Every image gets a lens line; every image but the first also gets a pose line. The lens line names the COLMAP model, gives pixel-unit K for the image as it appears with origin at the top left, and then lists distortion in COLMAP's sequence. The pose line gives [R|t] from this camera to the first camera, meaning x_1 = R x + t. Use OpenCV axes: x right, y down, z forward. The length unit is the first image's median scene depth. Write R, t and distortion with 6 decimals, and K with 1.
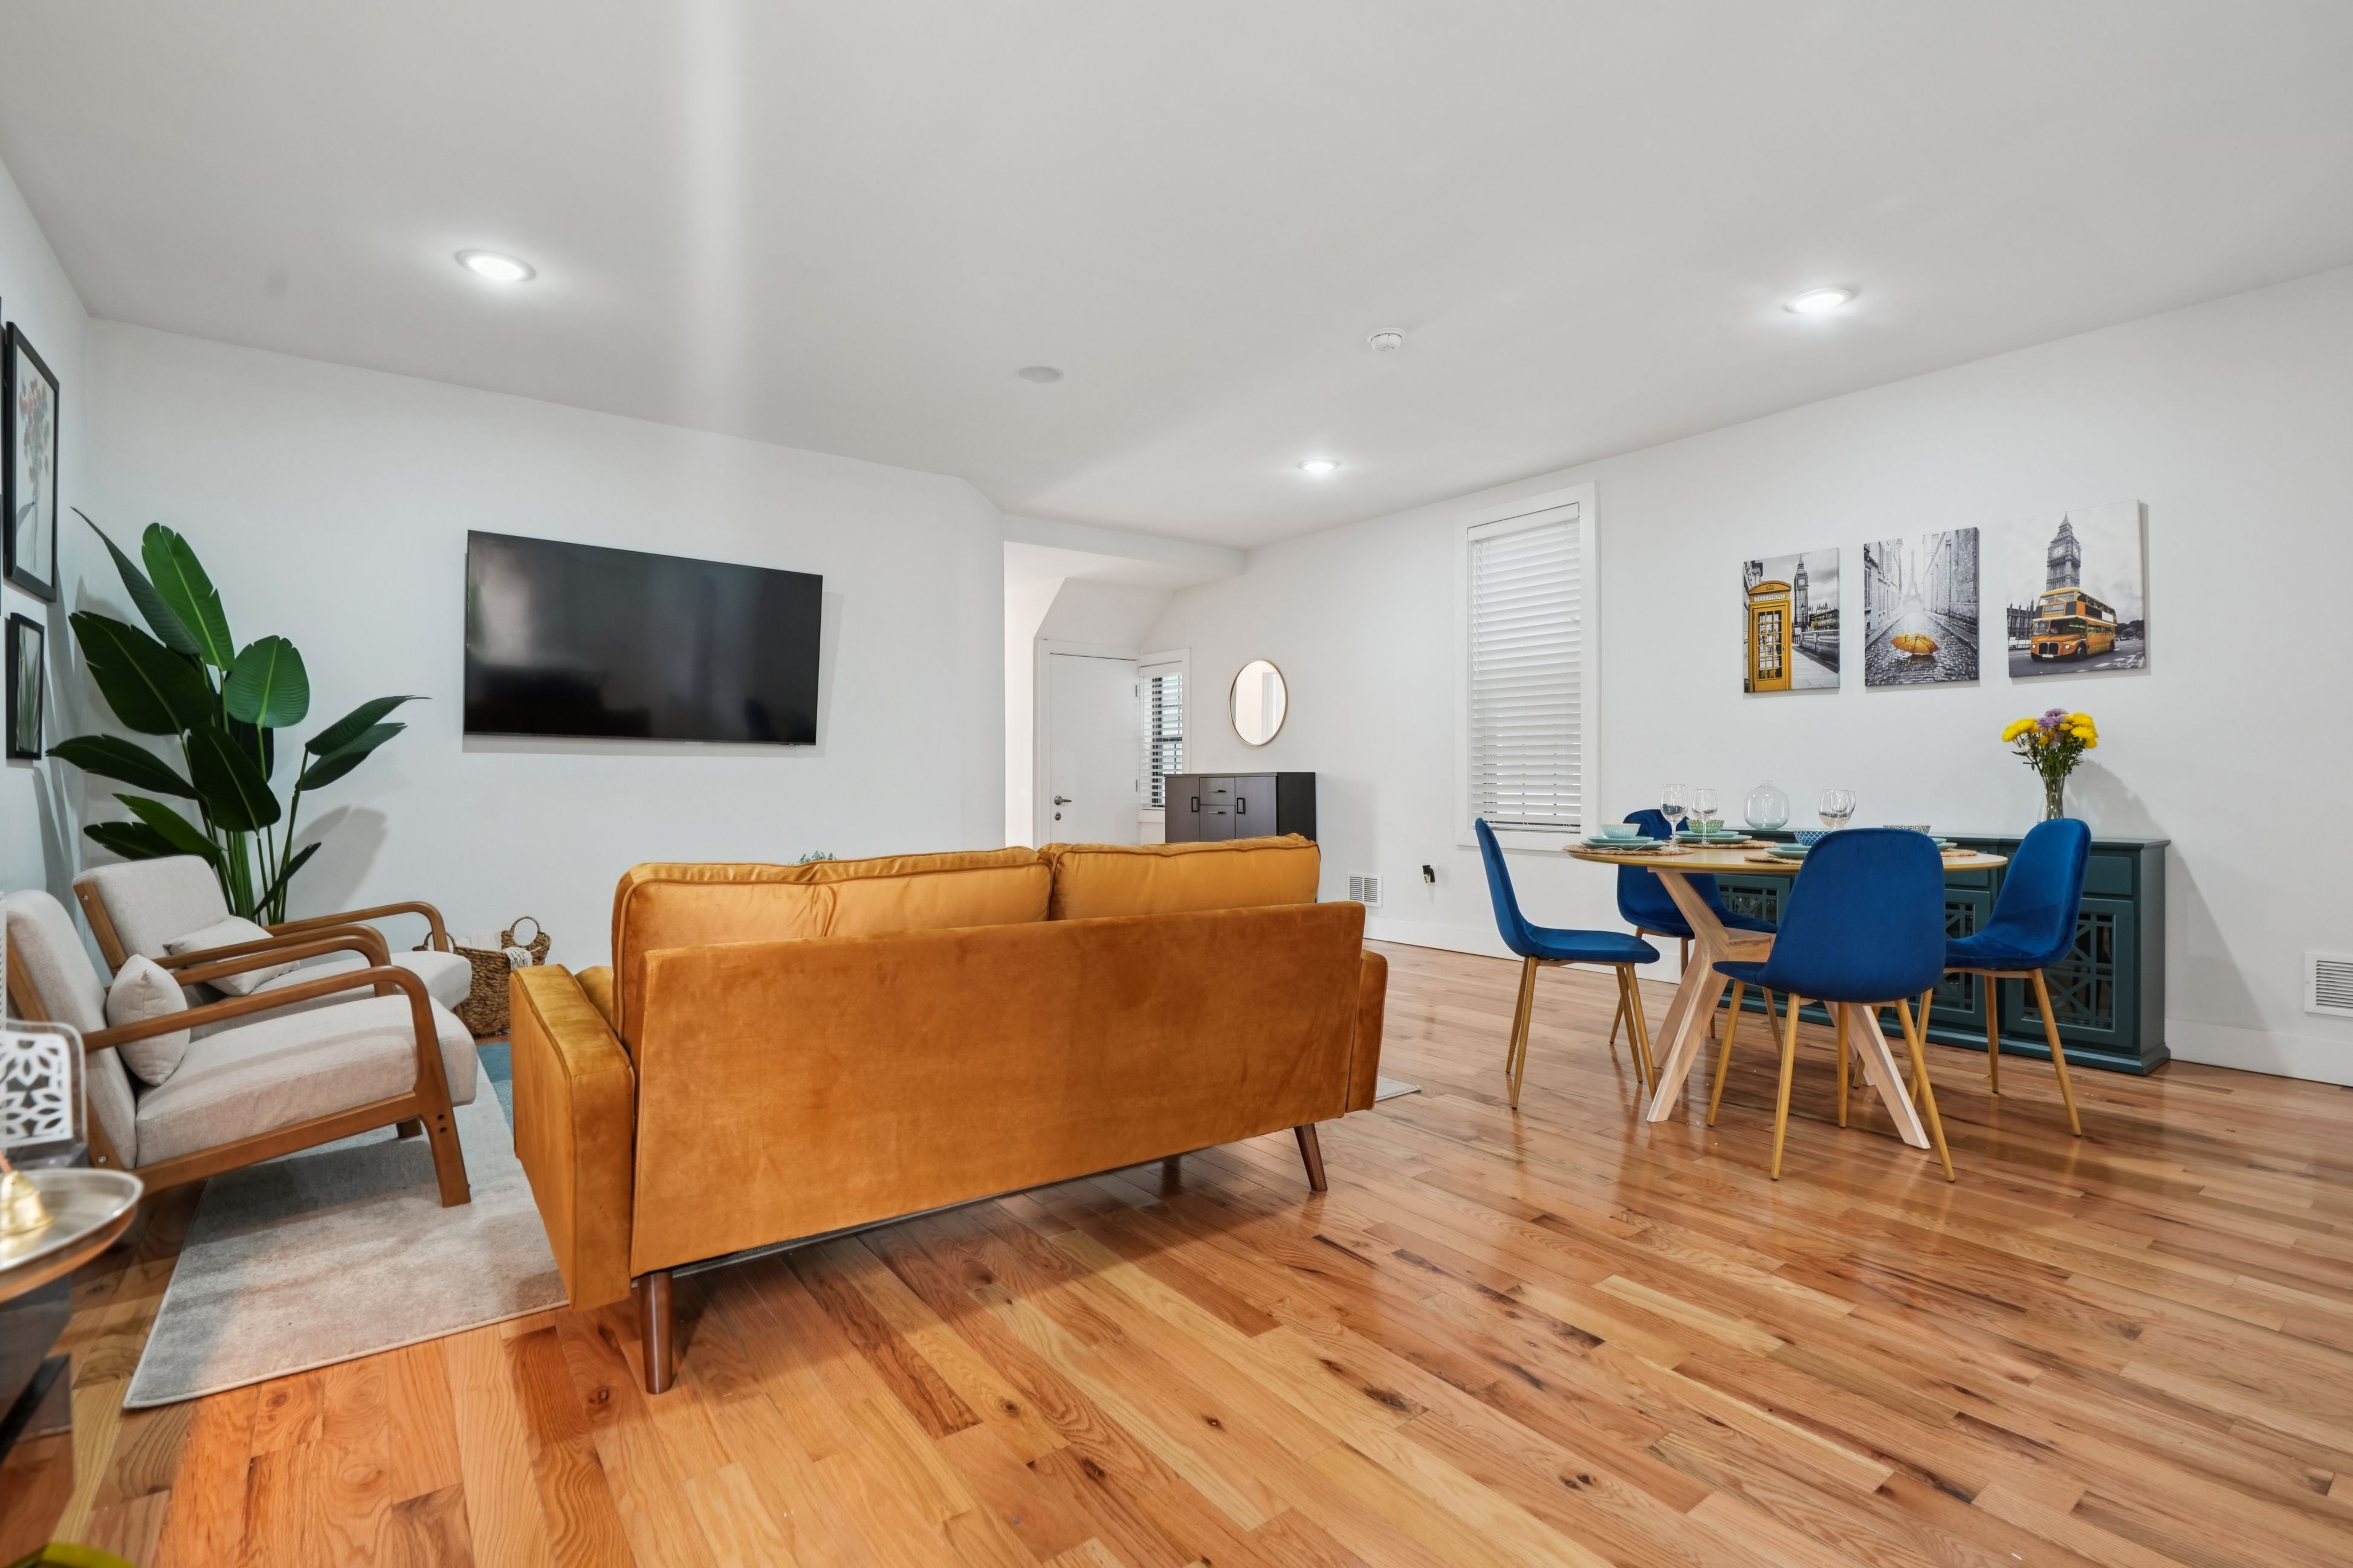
lens RADIAL K [[1089.6, 0, 1176.5], [0, 1089.6, 784.0], [0, 0, 1]] dist [-0.004489, -0.000425]
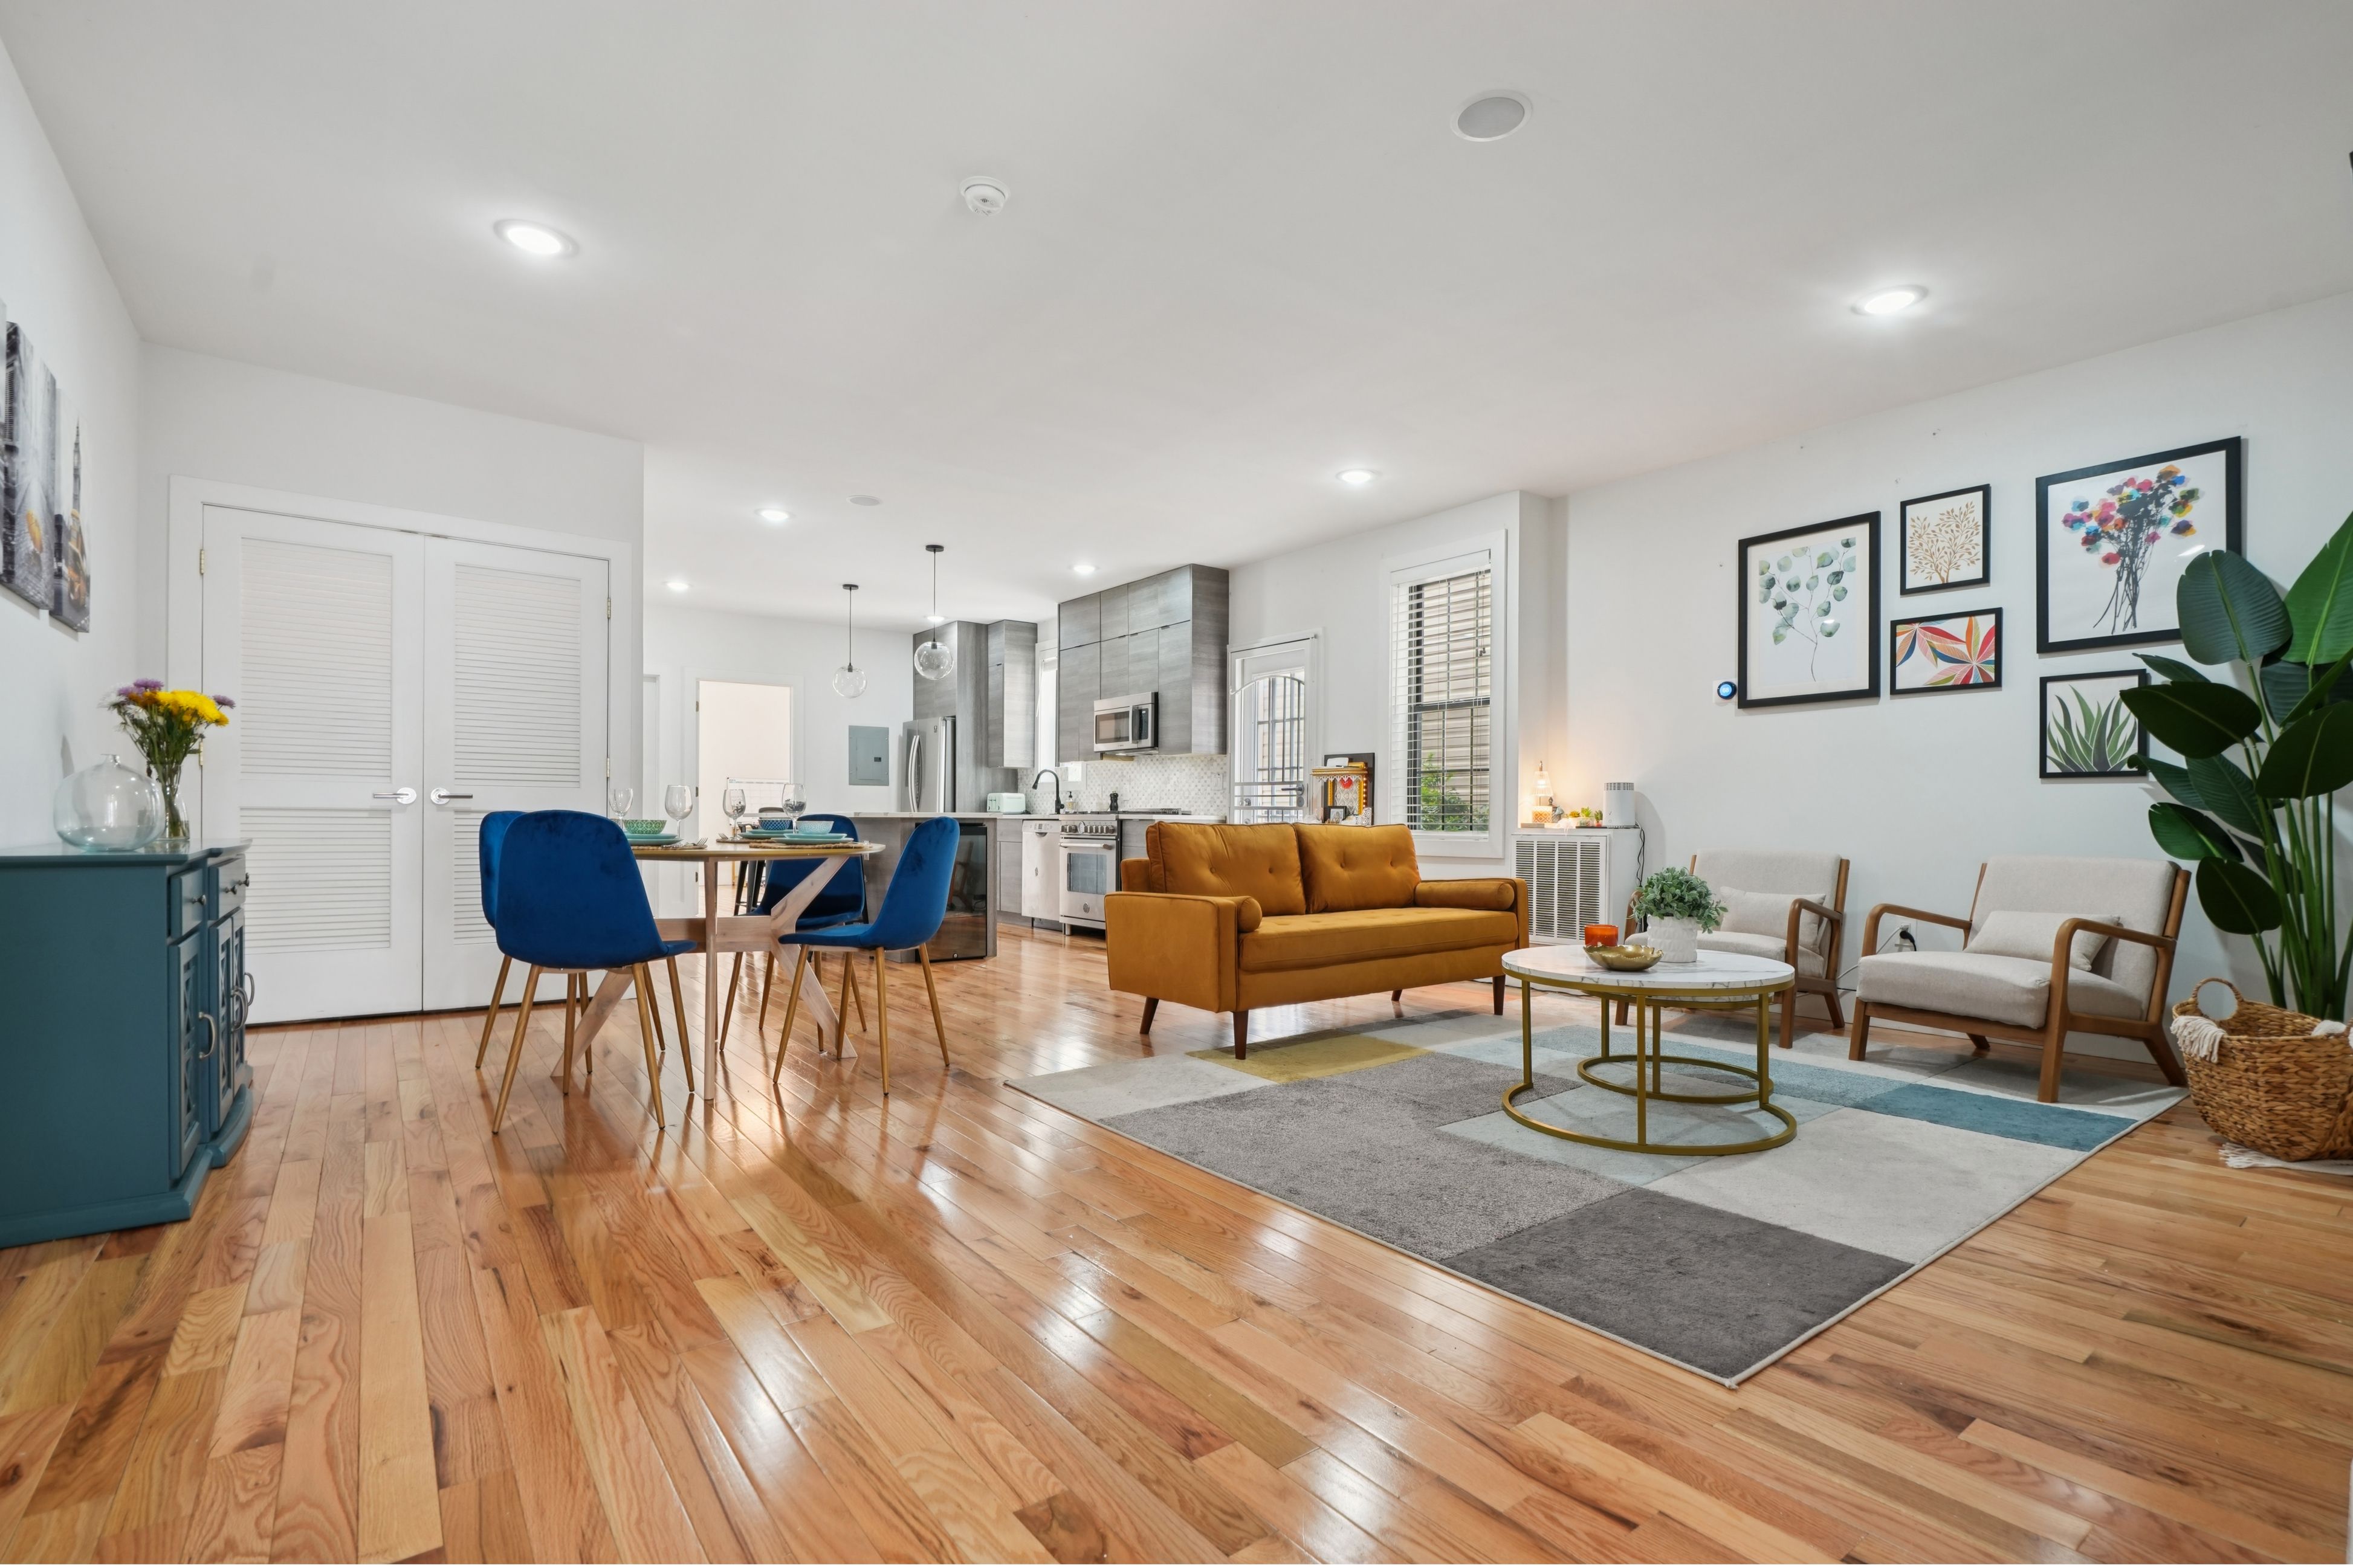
lens RADIAL K [[1086.5, 0, 1184.4], [0, 1086.5, 838.5], [0, 0, 1]] dist [-0.003935, -0.000217]
pose [[-0.999967, -0.007563, -0.002871, 0.051031], [-0.007625, 0.999726, 0.022133, 0.024276], [0.002703, 0.022154, -0.999751, 1.802690]]
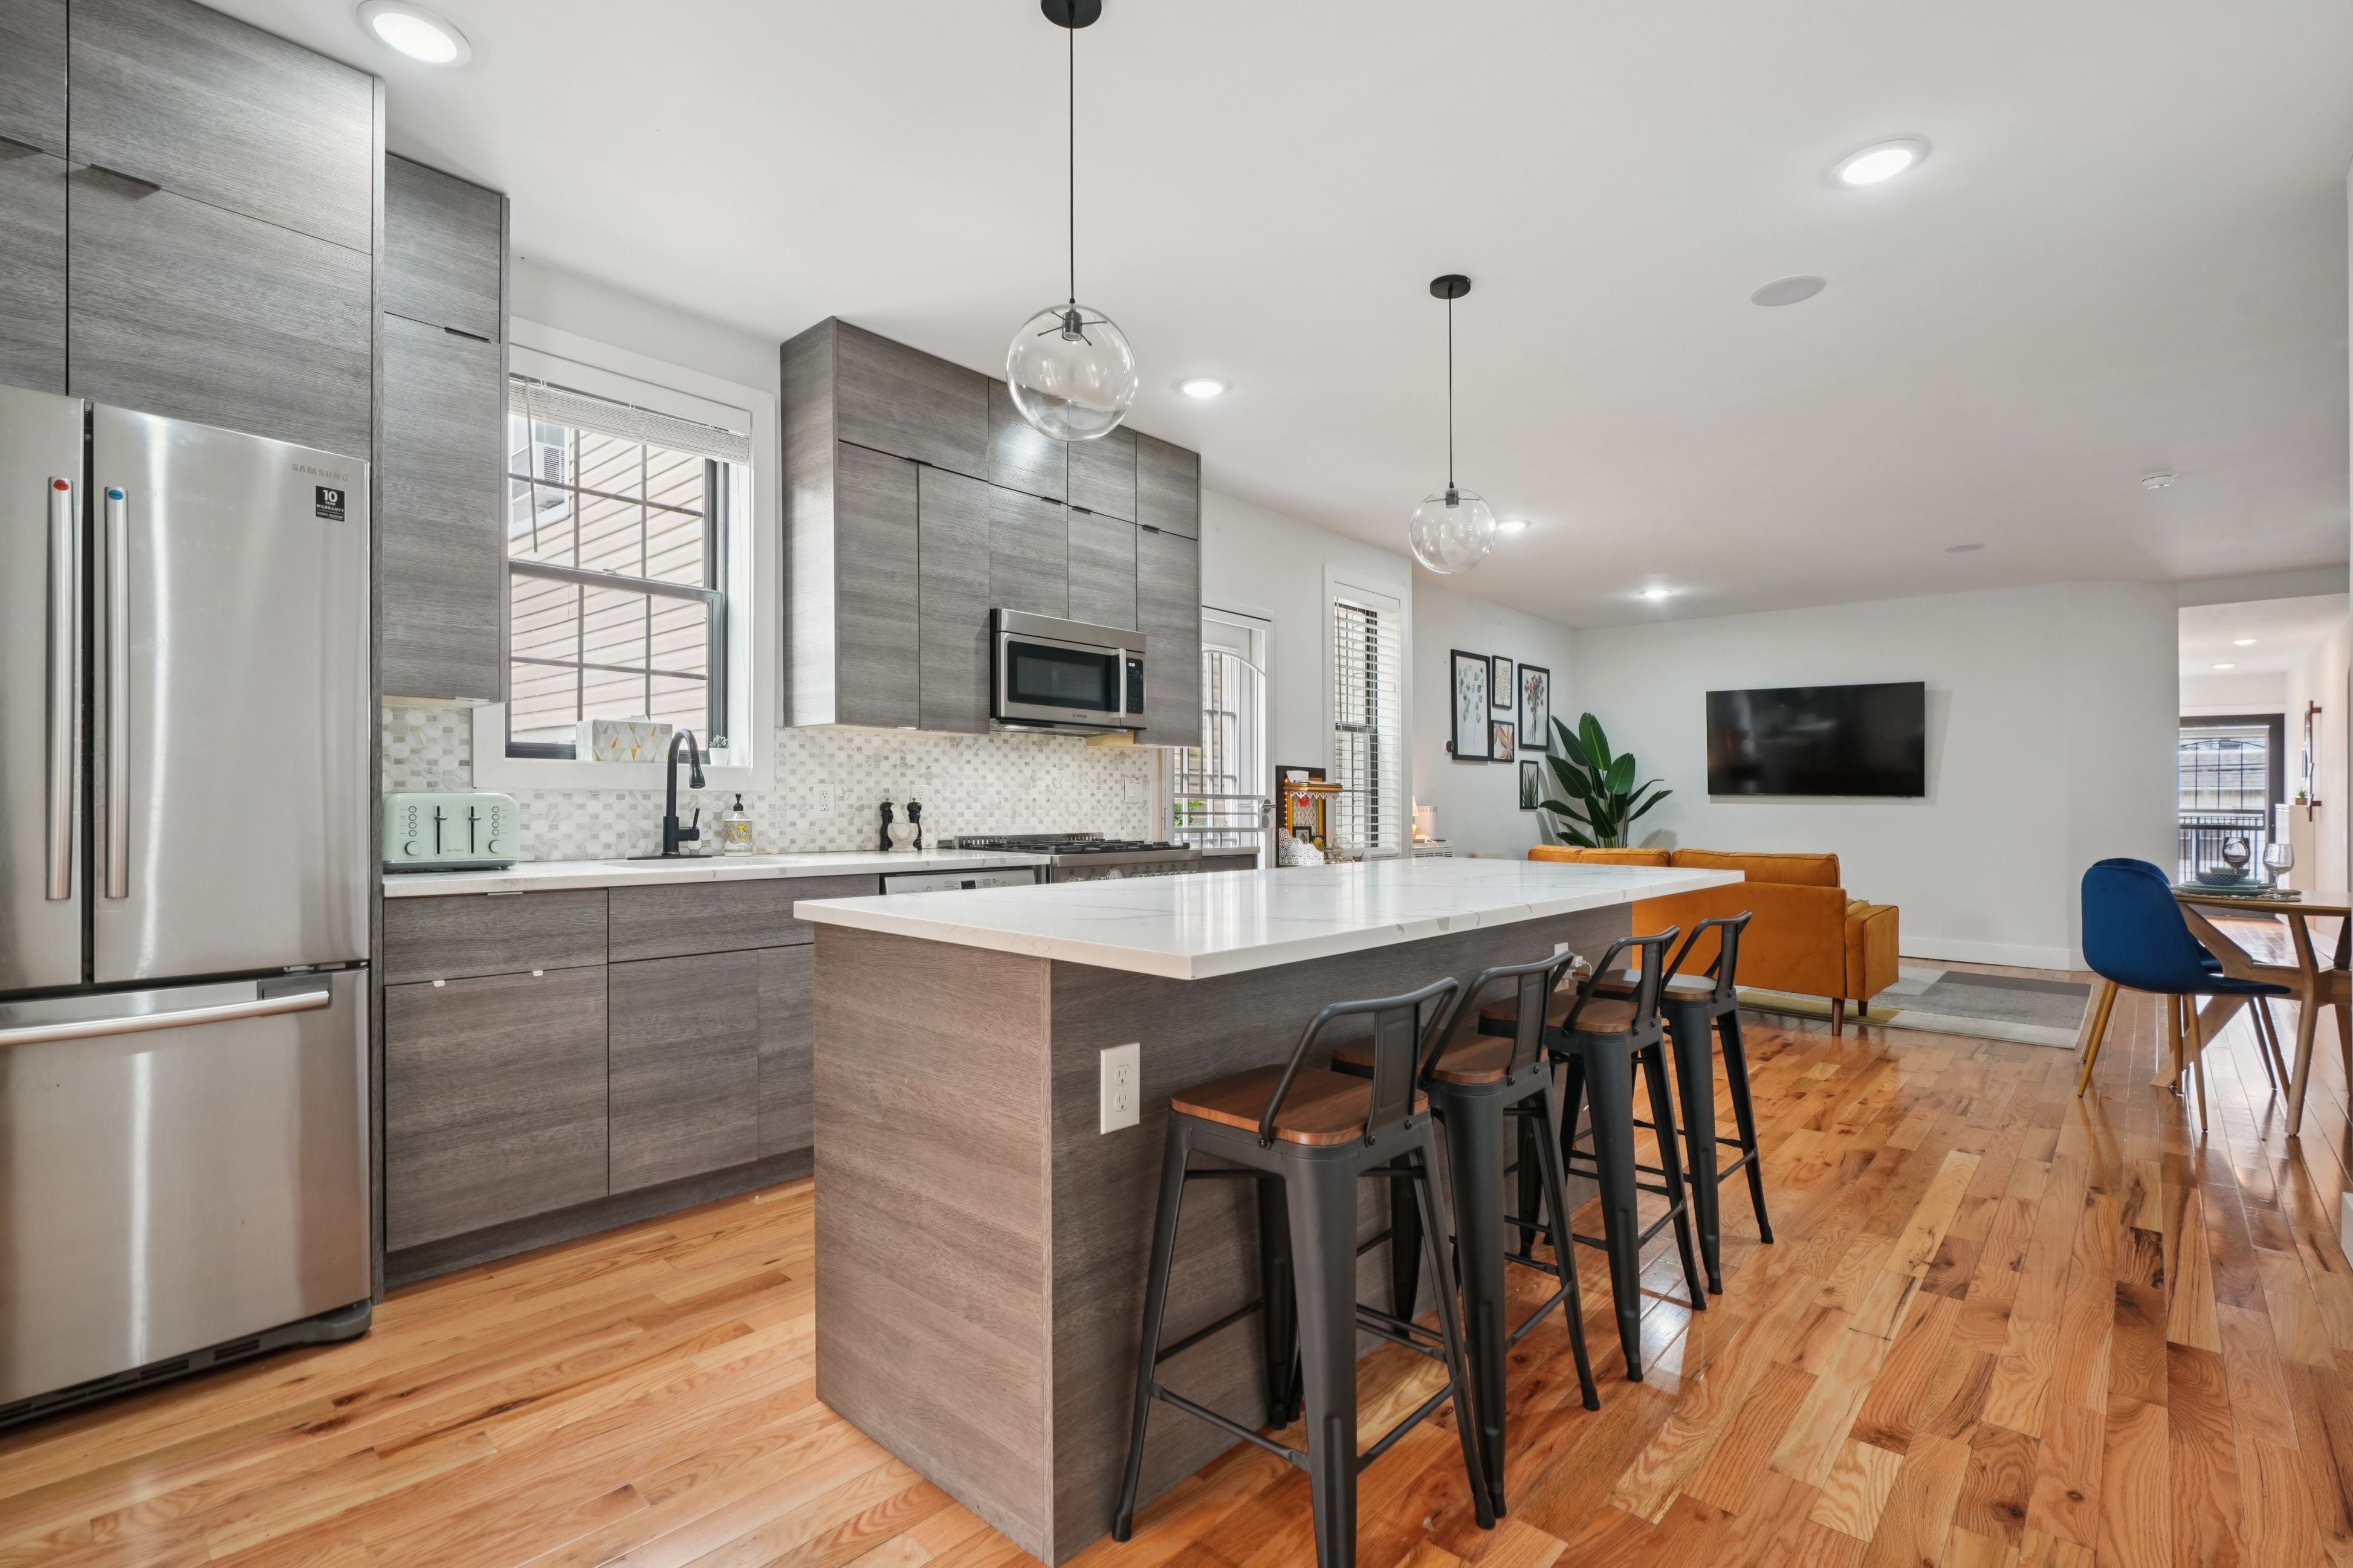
lens RADIAL K [[1077.5, 0, 1177.0], [0, 1077.5, 794.7], [0, 0, 1]] dist [-0.009039, 0.000270]
pose [[0.188673, -0.006430, -0.982019, 1.226907], [-0.011063, 0.999901, -0.008673, -0.019479], [0.981978, 0.012500, 0.188583, -0.363125]]
